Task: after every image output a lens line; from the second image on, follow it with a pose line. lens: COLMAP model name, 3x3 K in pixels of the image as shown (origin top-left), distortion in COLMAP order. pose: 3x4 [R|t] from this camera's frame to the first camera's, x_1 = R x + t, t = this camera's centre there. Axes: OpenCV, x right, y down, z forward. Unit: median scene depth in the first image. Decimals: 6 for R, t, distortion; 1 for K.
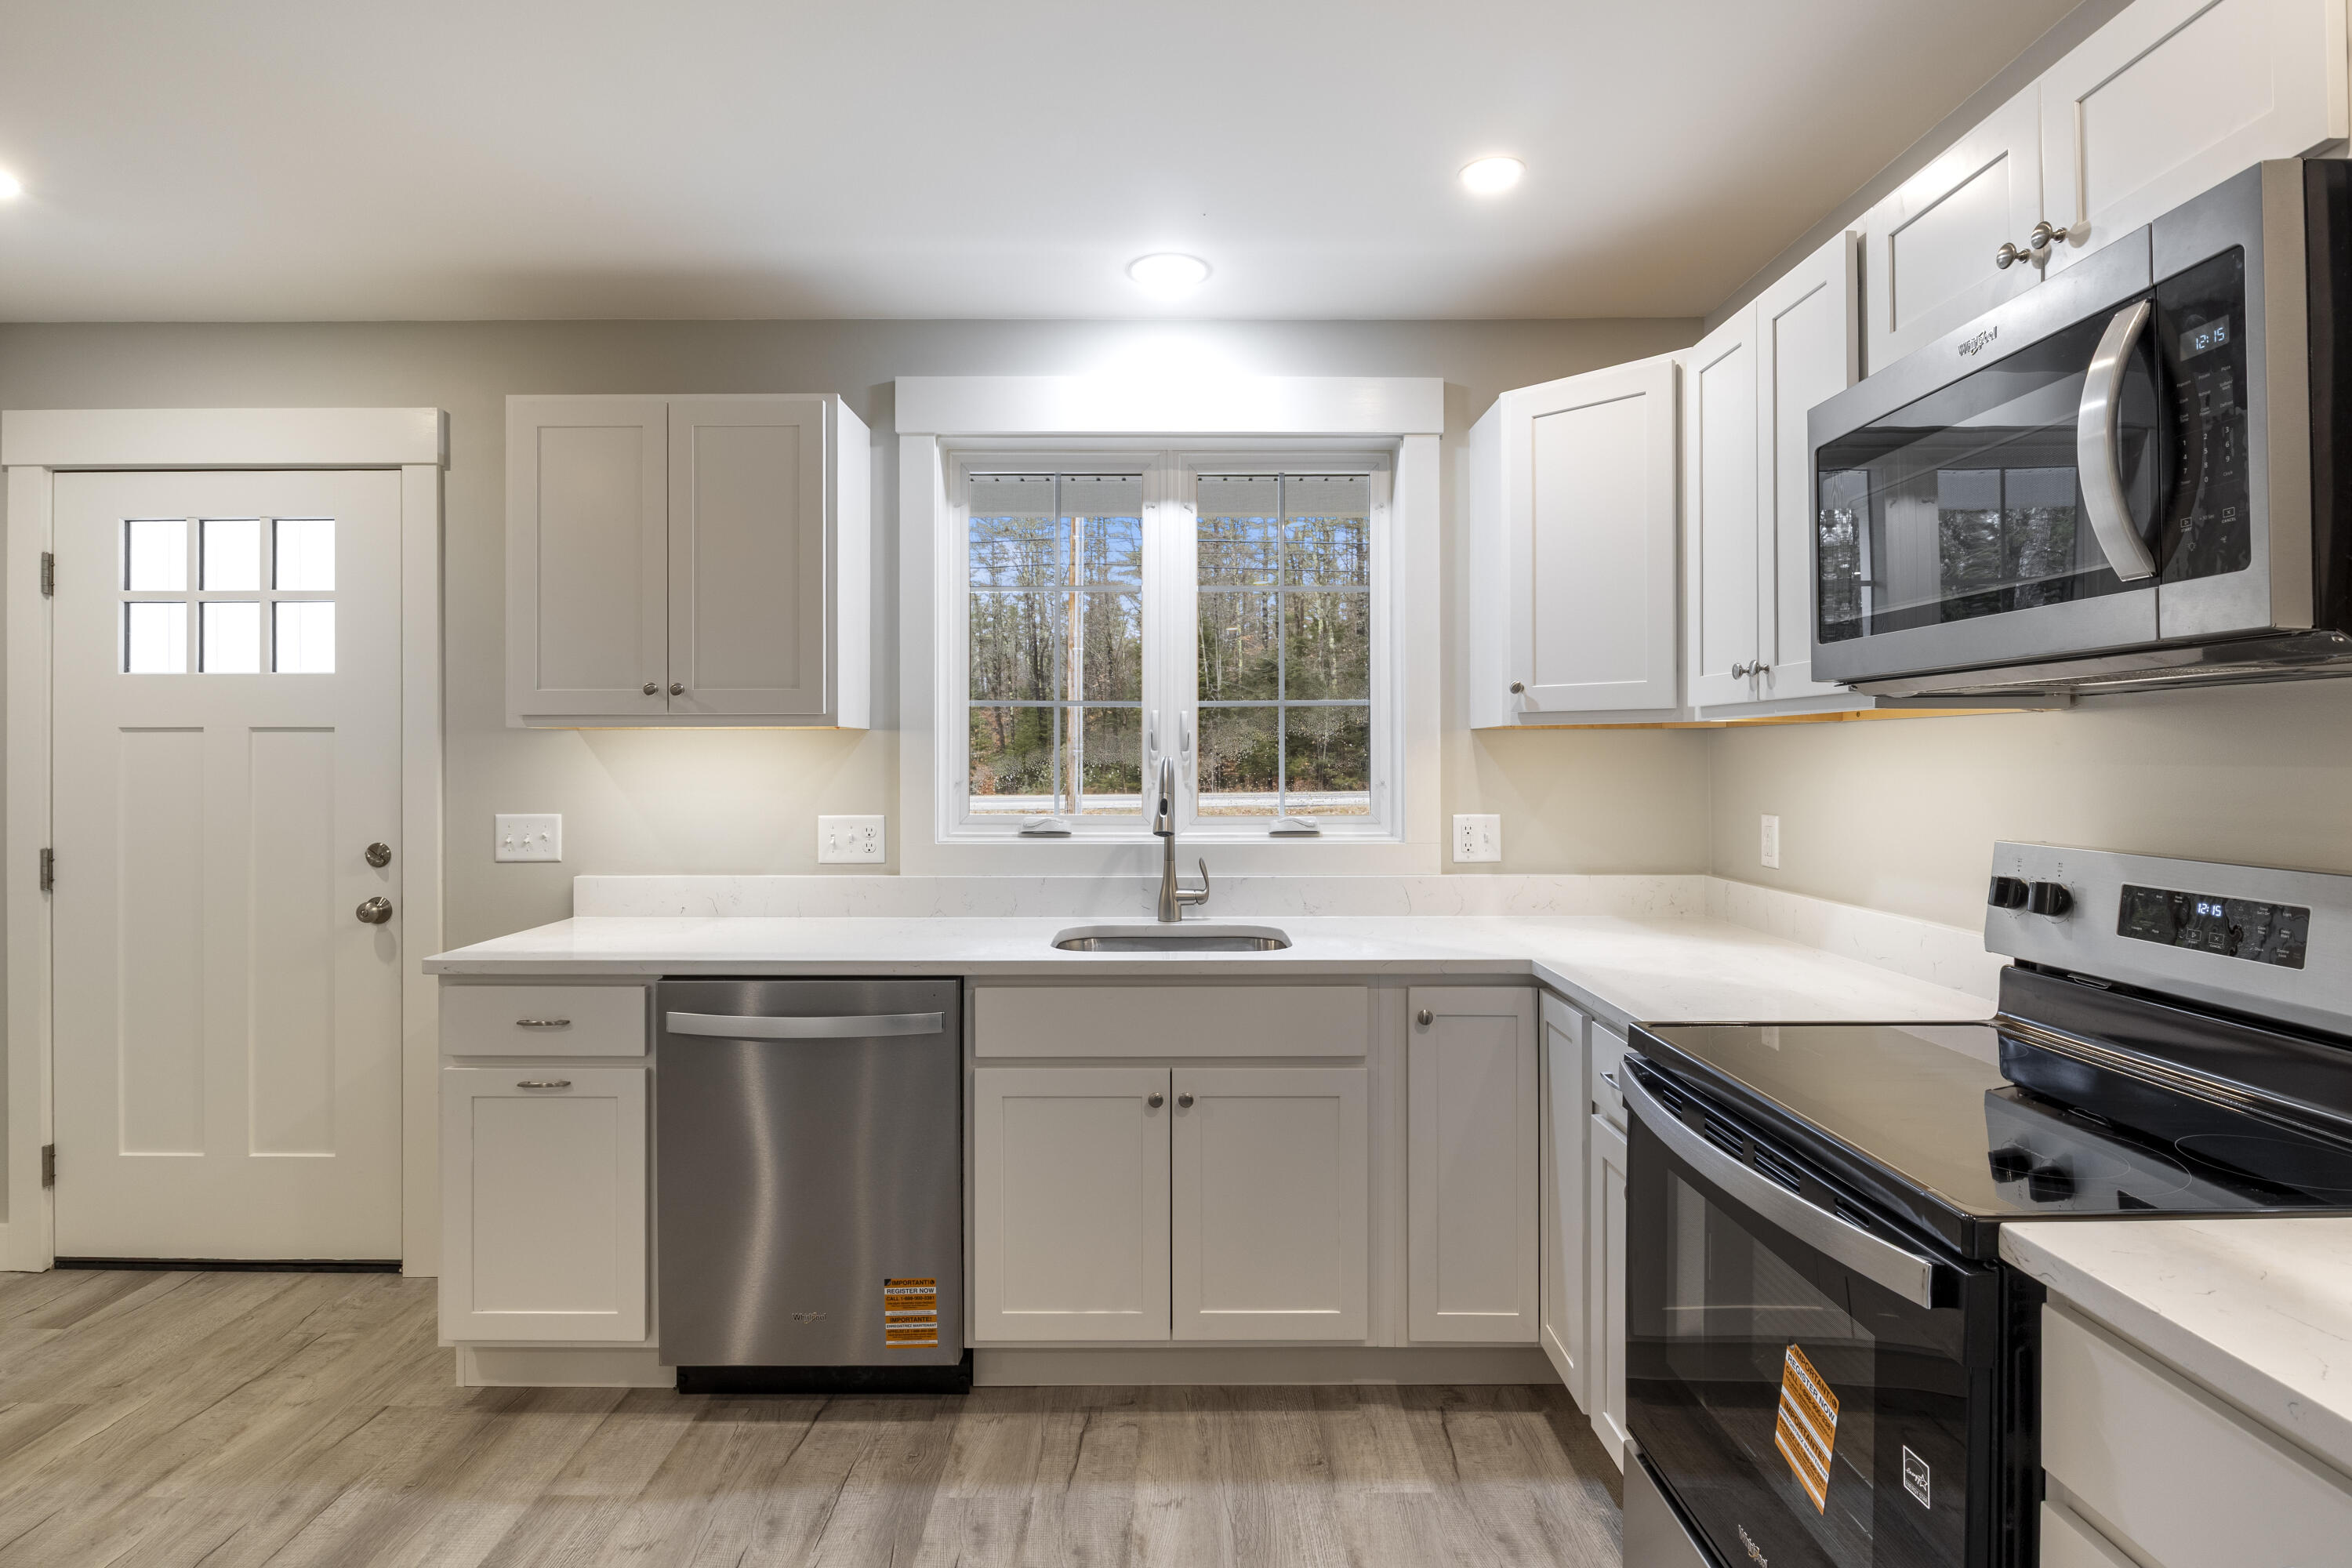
lens RADIAL K [[1183.6, 0, 1172.0], [0, 1183.6, 754.5], [0, 0, 1]] dist [-0.009781, -0.001052]
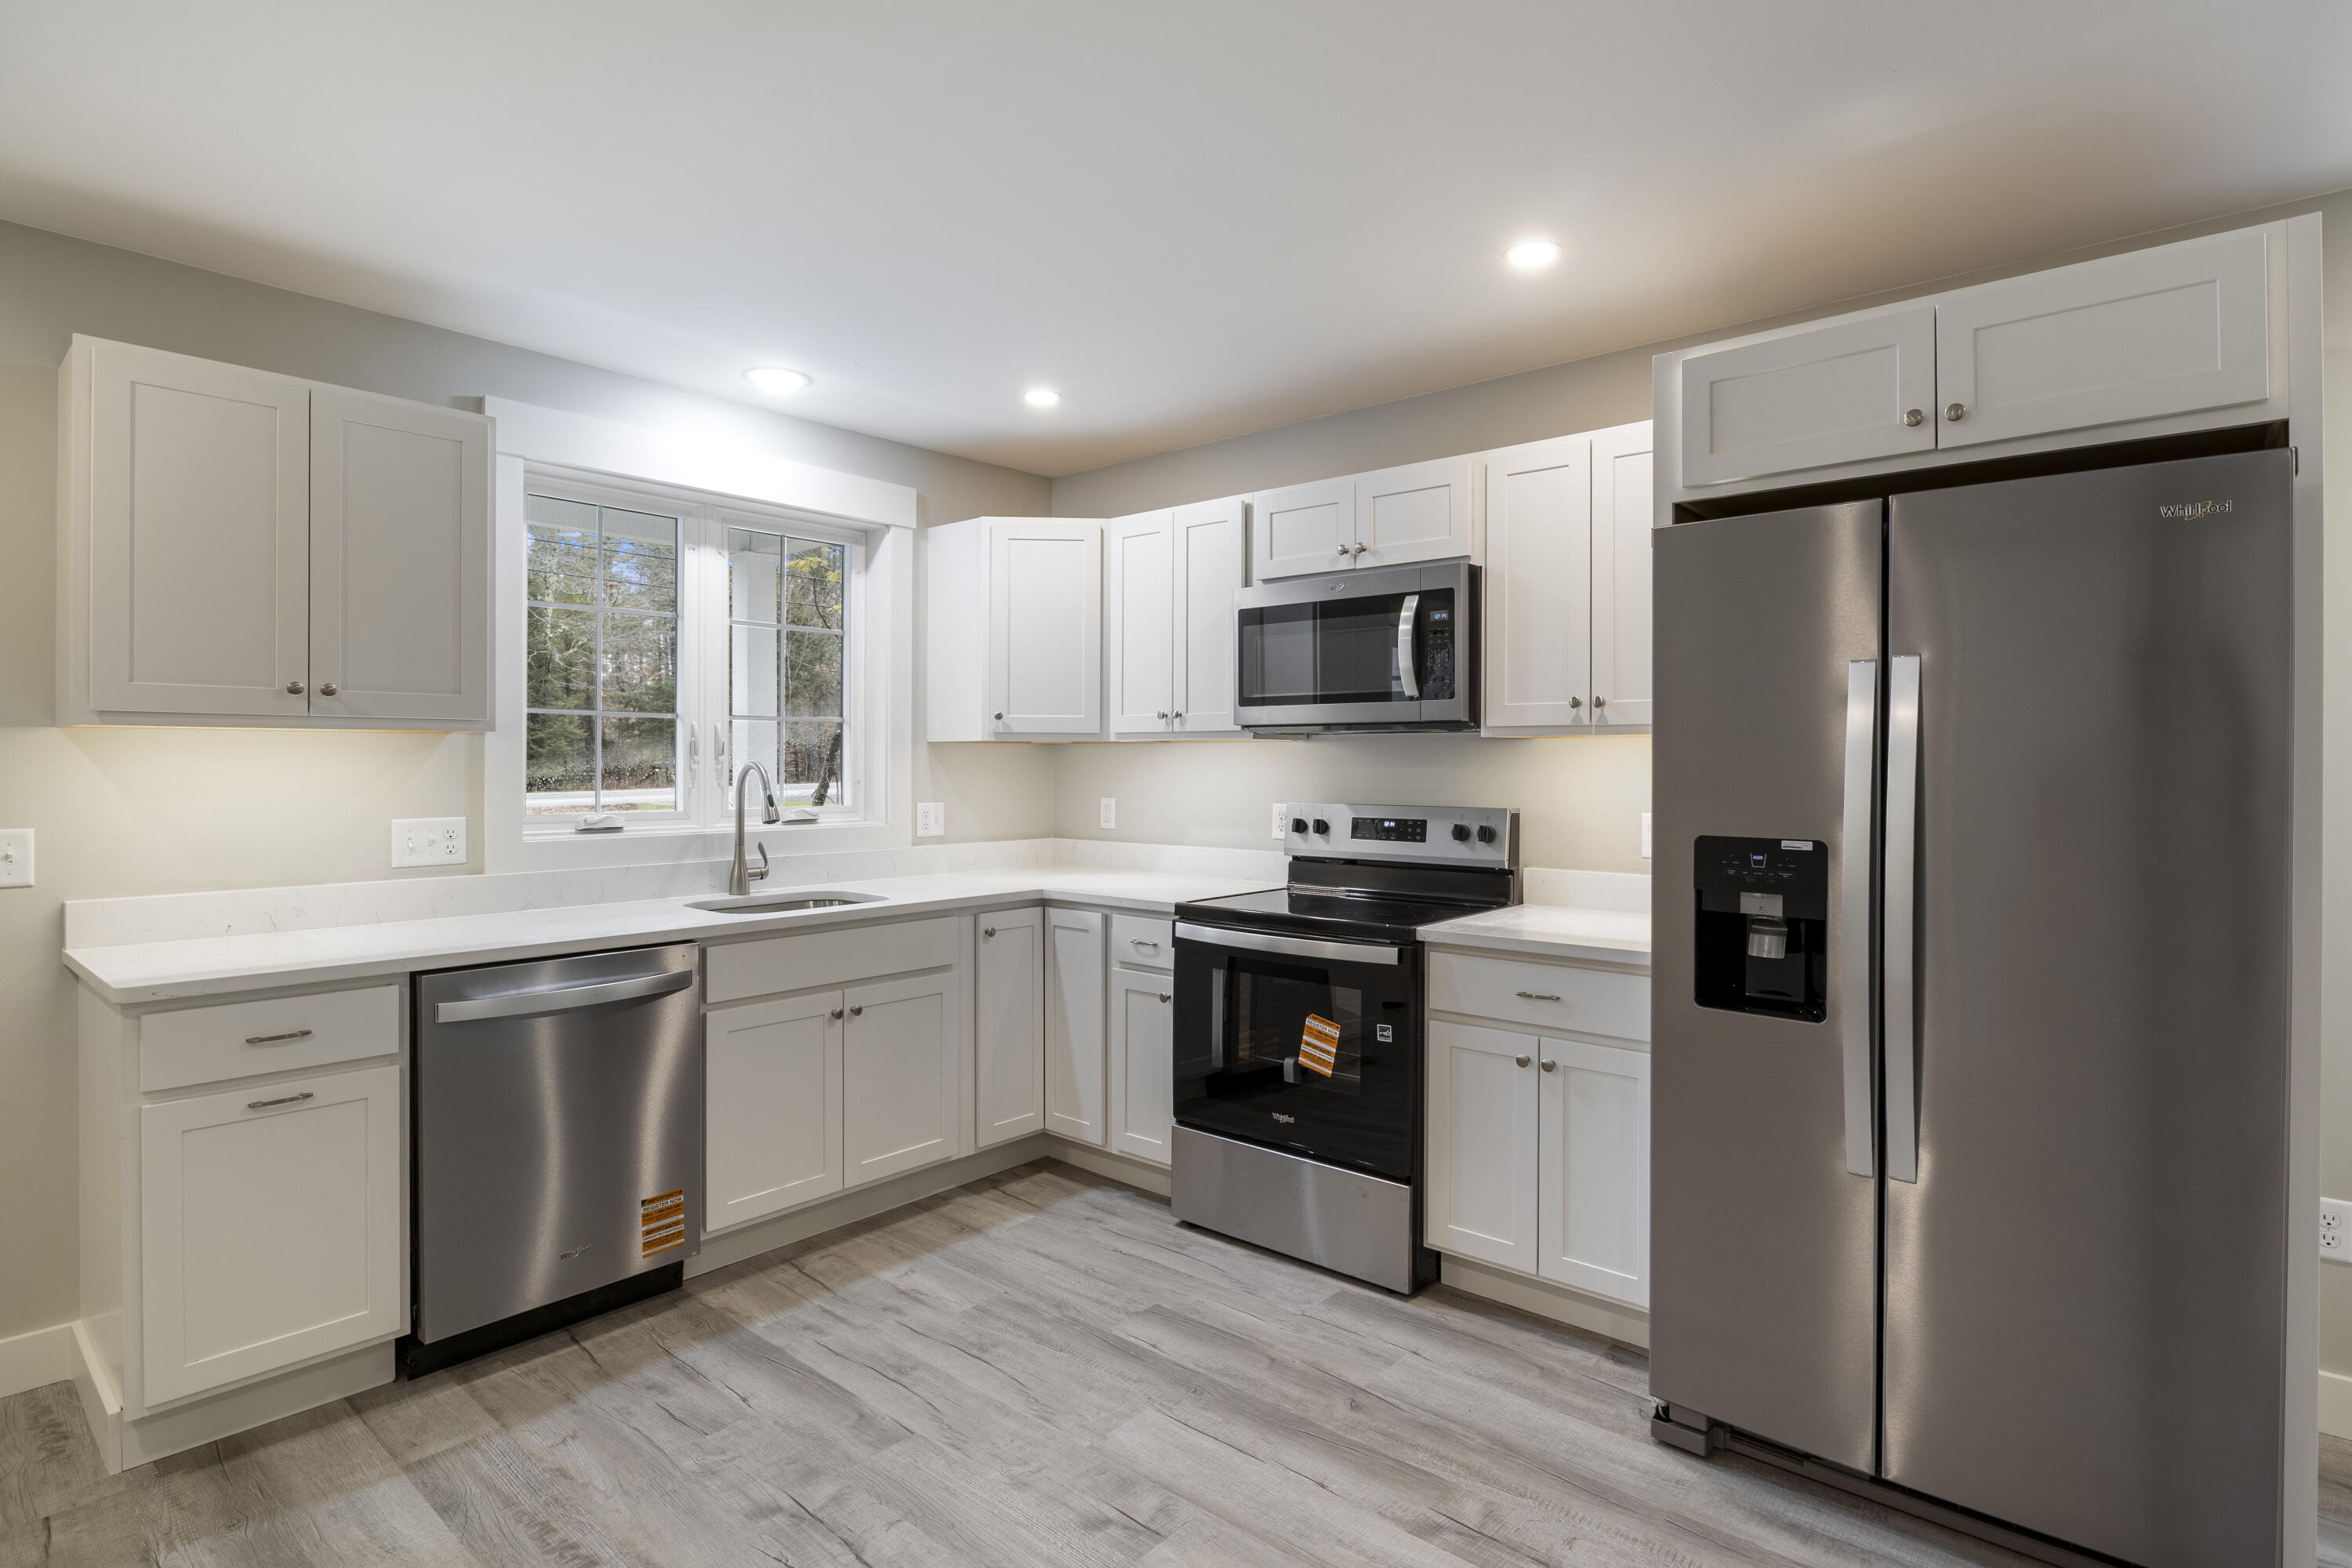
lens RADIAL K [[1183.6, 0, 1175.9], [0, 1183.6, 768.5], [0, 0, 1]] dist [-0.009781, -0.001052]
pose [[0.652121, -0.001863, 0.758112, -0.776142], [-0.004246, 0.999972, 0.006109, 0.000233], [-0.758103, -0.007203, 0.652095, -0.175541]]
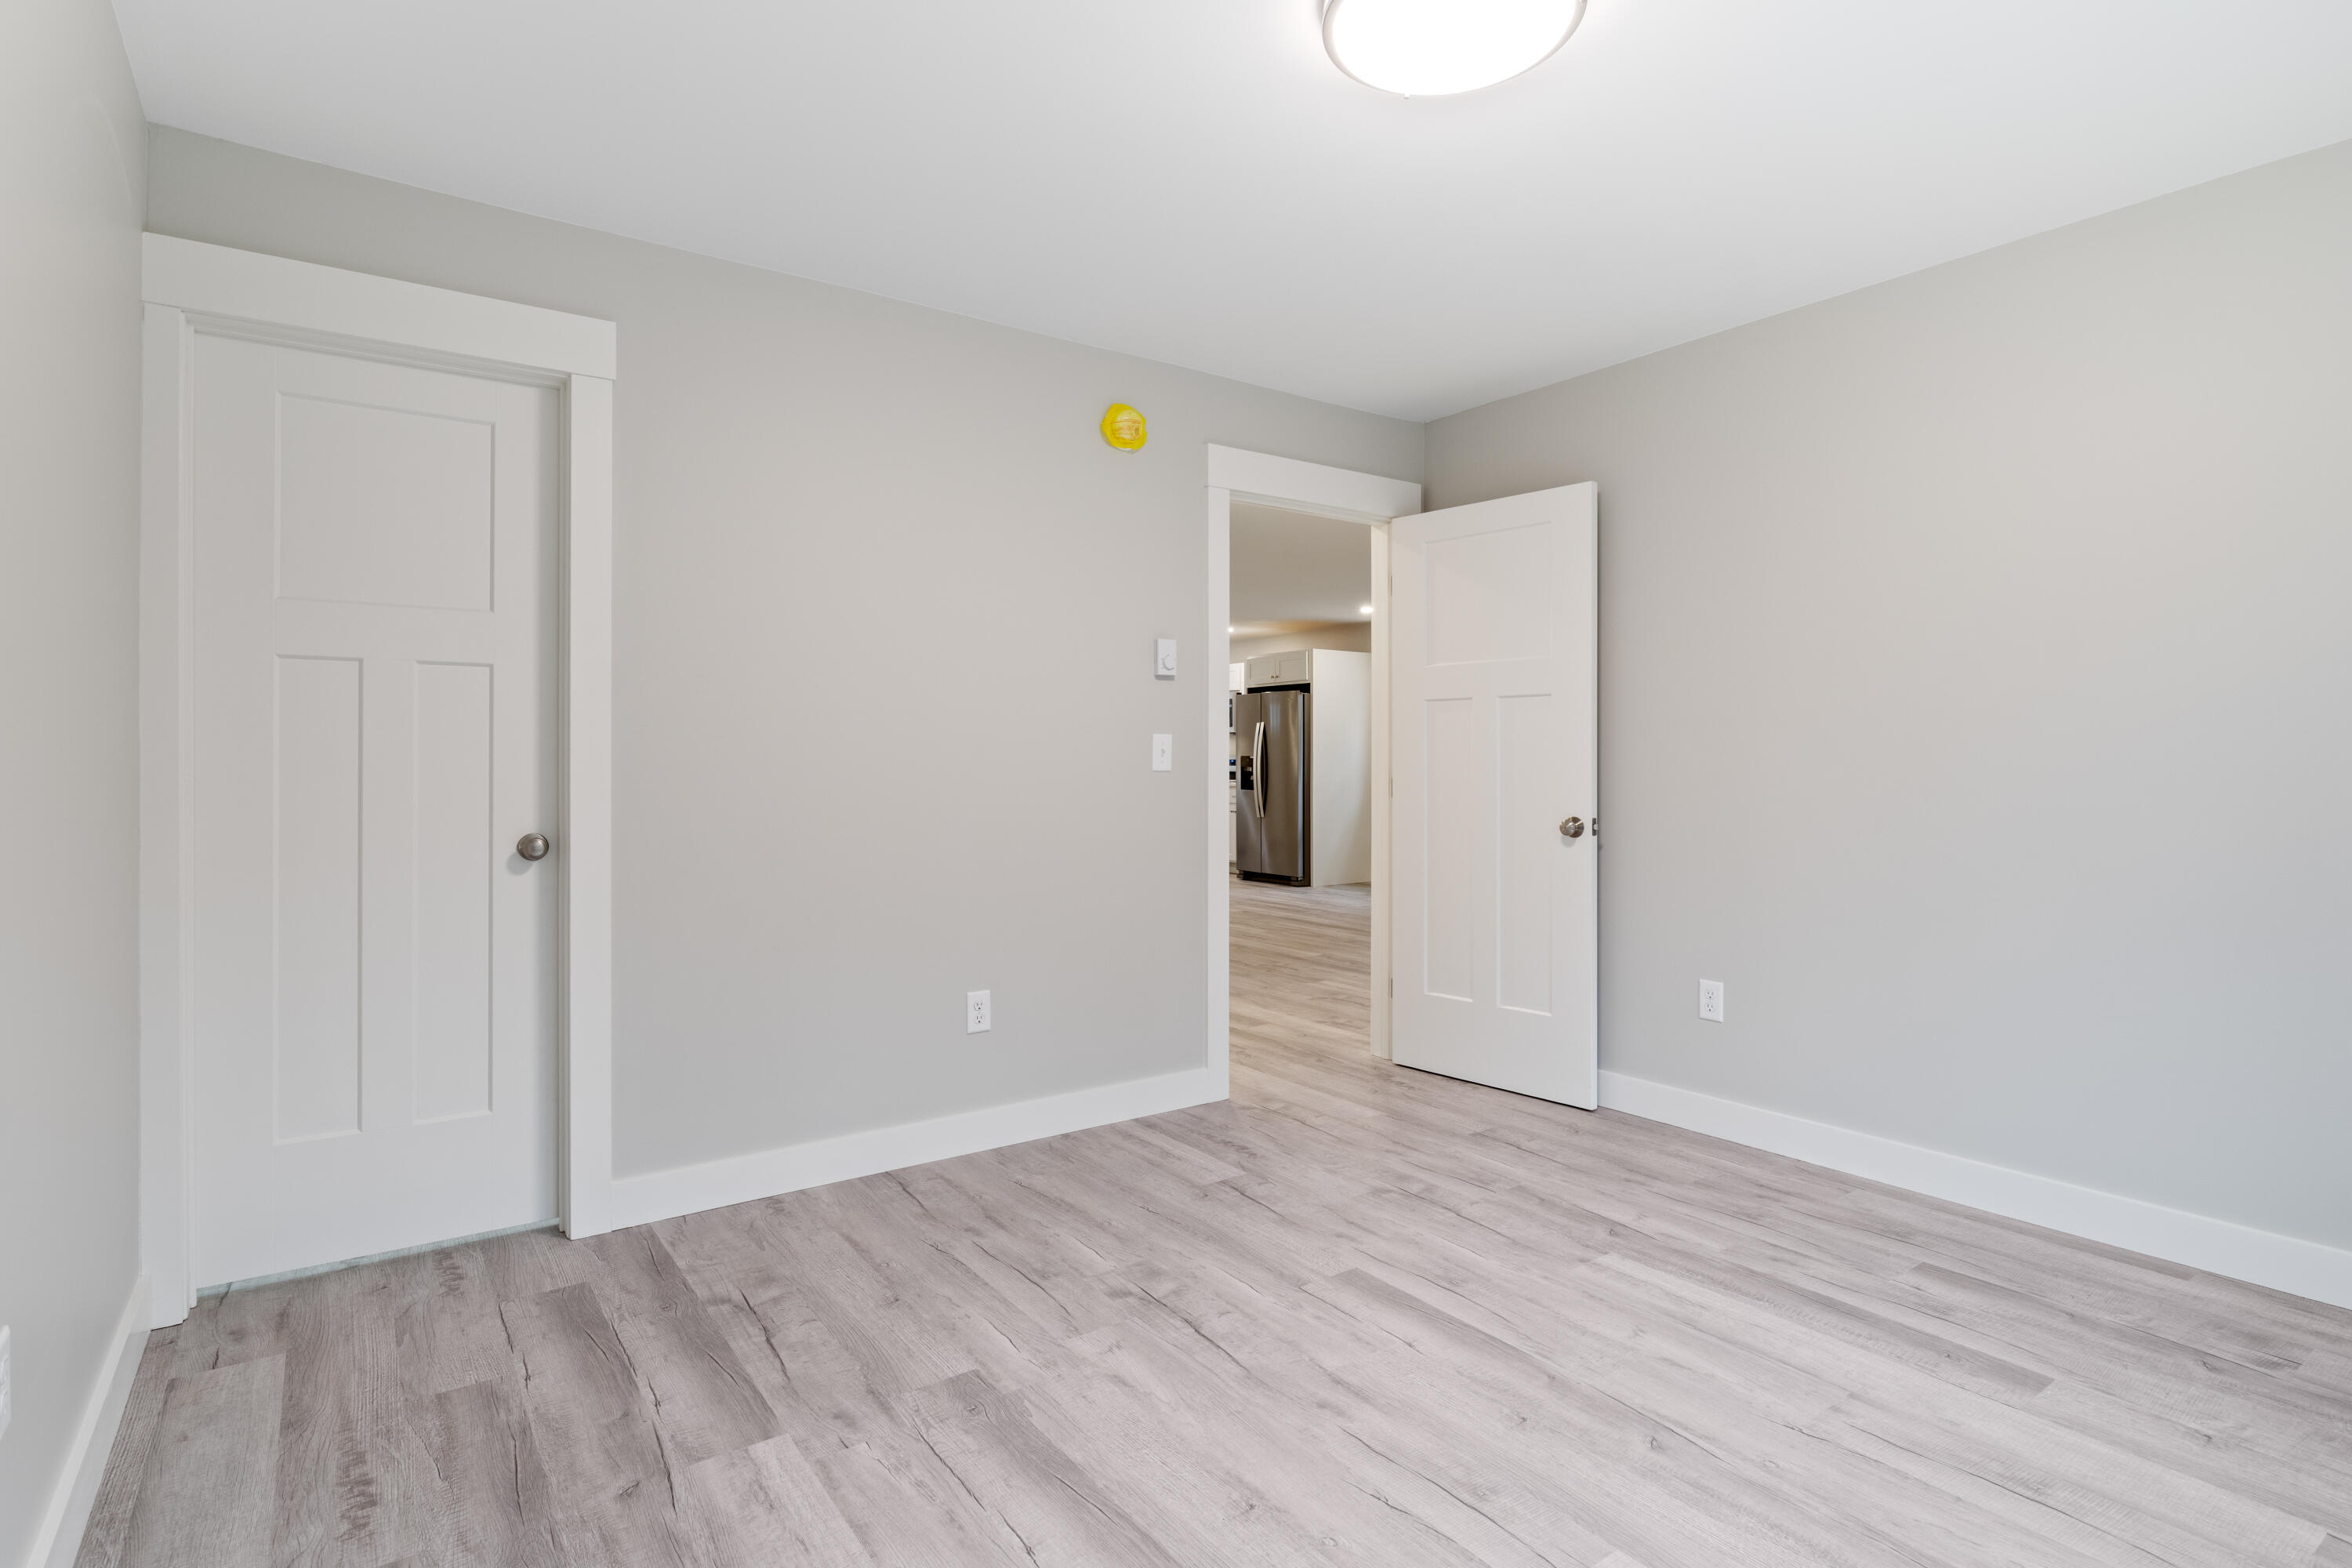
lens RADIAL K [[1183.6, 0, 1180.2], [0, 1183.6, 759.8], [0, 0, 1]] dist [-0.009781, -0.001052]
pose [[0.809060, 0.001205, 0.587725, -2.798731], [-0.002679, 0.999995, 0.001637, 0.064140], [-0.587721, -0.002899, 0.809059, -3.582228]]
